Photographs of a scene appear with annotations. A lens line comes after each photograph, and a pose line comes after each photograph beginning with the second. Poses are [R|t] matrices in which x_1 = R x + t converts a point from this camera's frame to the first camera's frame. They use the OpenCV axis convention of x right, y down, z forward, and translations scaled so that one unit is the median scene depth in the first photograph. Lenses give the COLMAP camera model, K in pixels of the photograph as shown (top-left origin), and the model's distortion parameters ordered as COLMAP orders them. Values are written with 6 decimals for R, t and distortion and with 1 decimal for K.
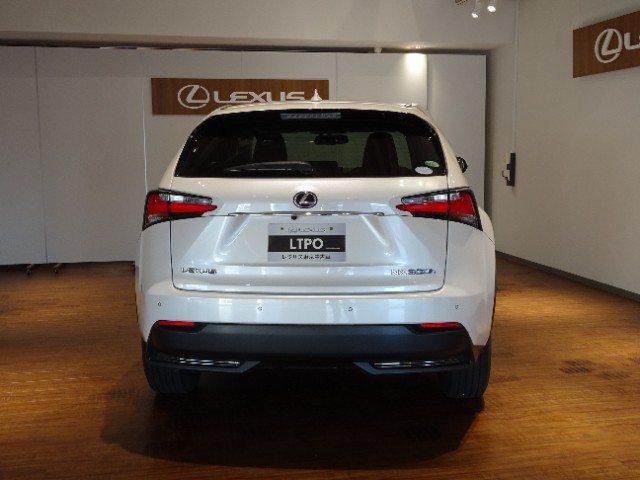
lens RADIAL K [[719.5, 0, 320.0], [0, 719.5, 240.0], [0, 0, 1]] dist [0.033543, 0.017171]
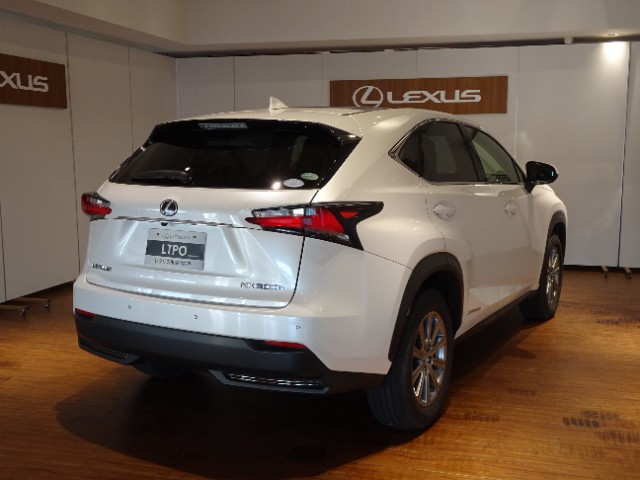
lens RADIAL K [[719.5, 0, 320.0], [0, 719.5, 240.0], [0, 0, 1]] dist [0.033543, 0.017171]
pose [[0.898088, 0.066769, -0.434718, 0.567550], [-0.063311, 0.997741, 0.022448, -0.041752], [0.435235, 0.007362, 0.900287, 0.139840]]
